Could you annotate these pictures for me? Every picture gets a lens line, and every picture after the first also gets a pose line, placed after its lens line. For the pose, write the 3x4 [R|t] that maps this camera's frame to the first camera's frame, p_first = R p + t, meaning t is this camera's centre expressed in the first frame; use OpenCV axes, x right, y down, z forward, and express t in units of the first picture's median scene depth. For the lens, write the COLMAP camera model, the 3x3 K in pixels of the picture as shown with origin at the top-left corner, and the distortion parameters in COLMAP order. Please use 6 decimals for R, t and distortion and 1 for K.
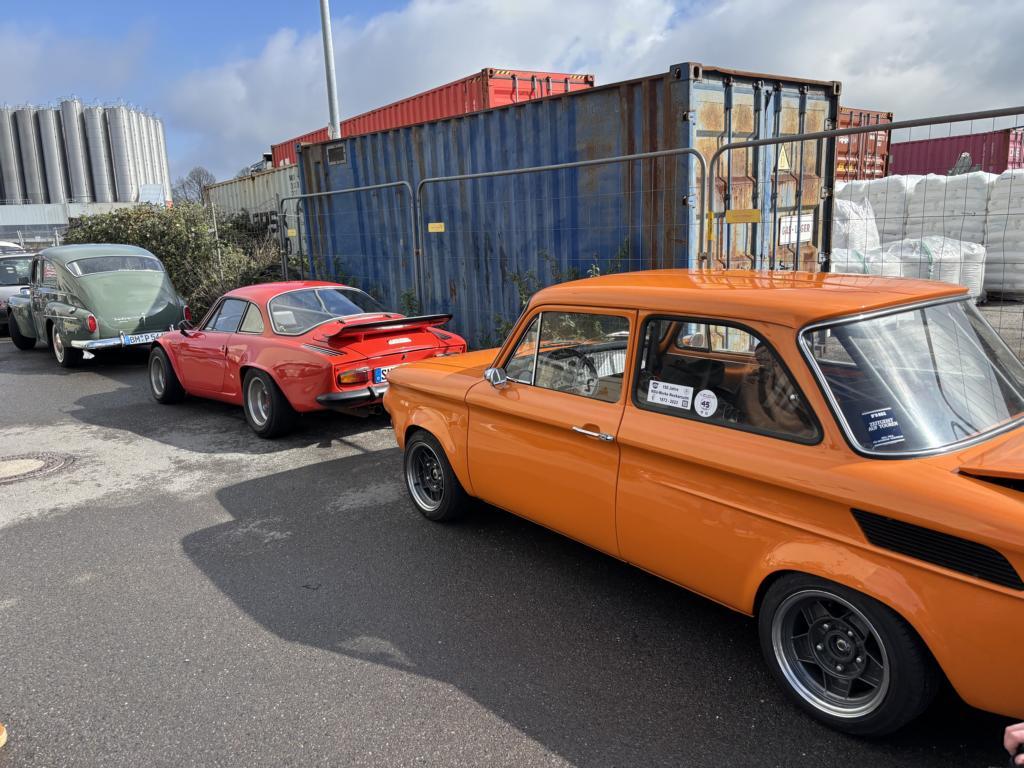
lens RADIAL K [[758.1, 0, 509.8], [0, 758.1, 382.3], [0, 0, 1]] dist [0.031754, -0.038656]
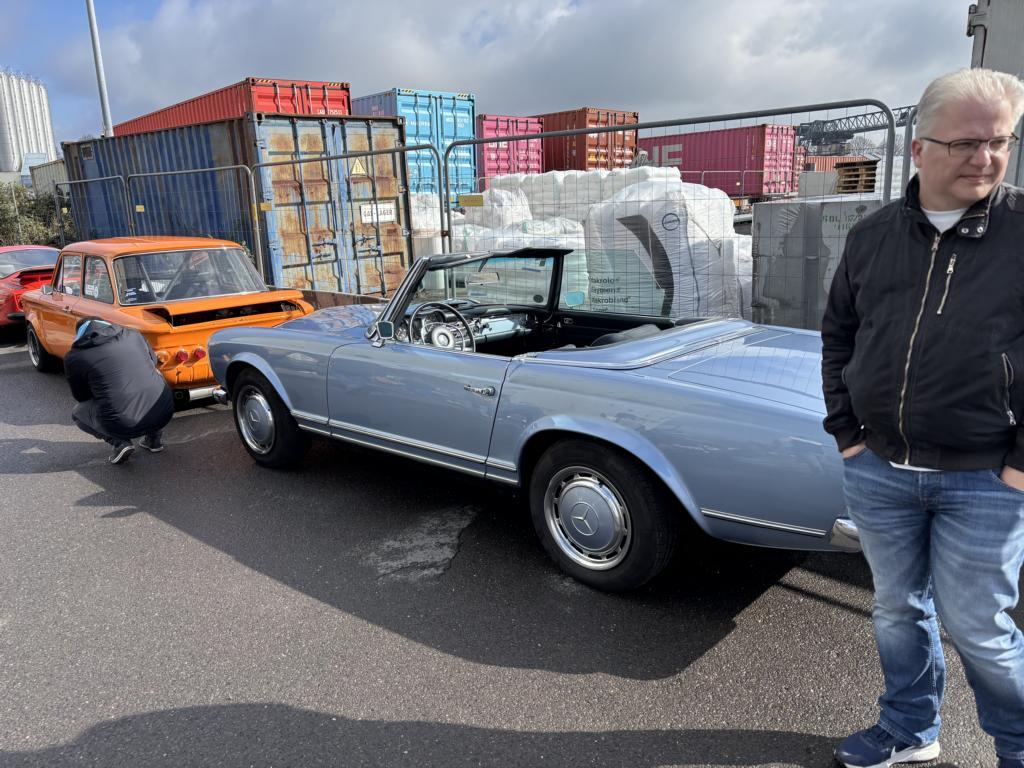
lens RADIAL K [[758.1, 0, 509.5], [0, 758.1, 384.5], [0, 0, 1]] dist [0.031754, -0.038656]
pose [[0.995081, -0.015571, 0.097834, 0.437919], [0.011984, 0.999238, 0.037147, 0.080554], [-0.098337, -0.035792, 0.994509, -0.500663]]
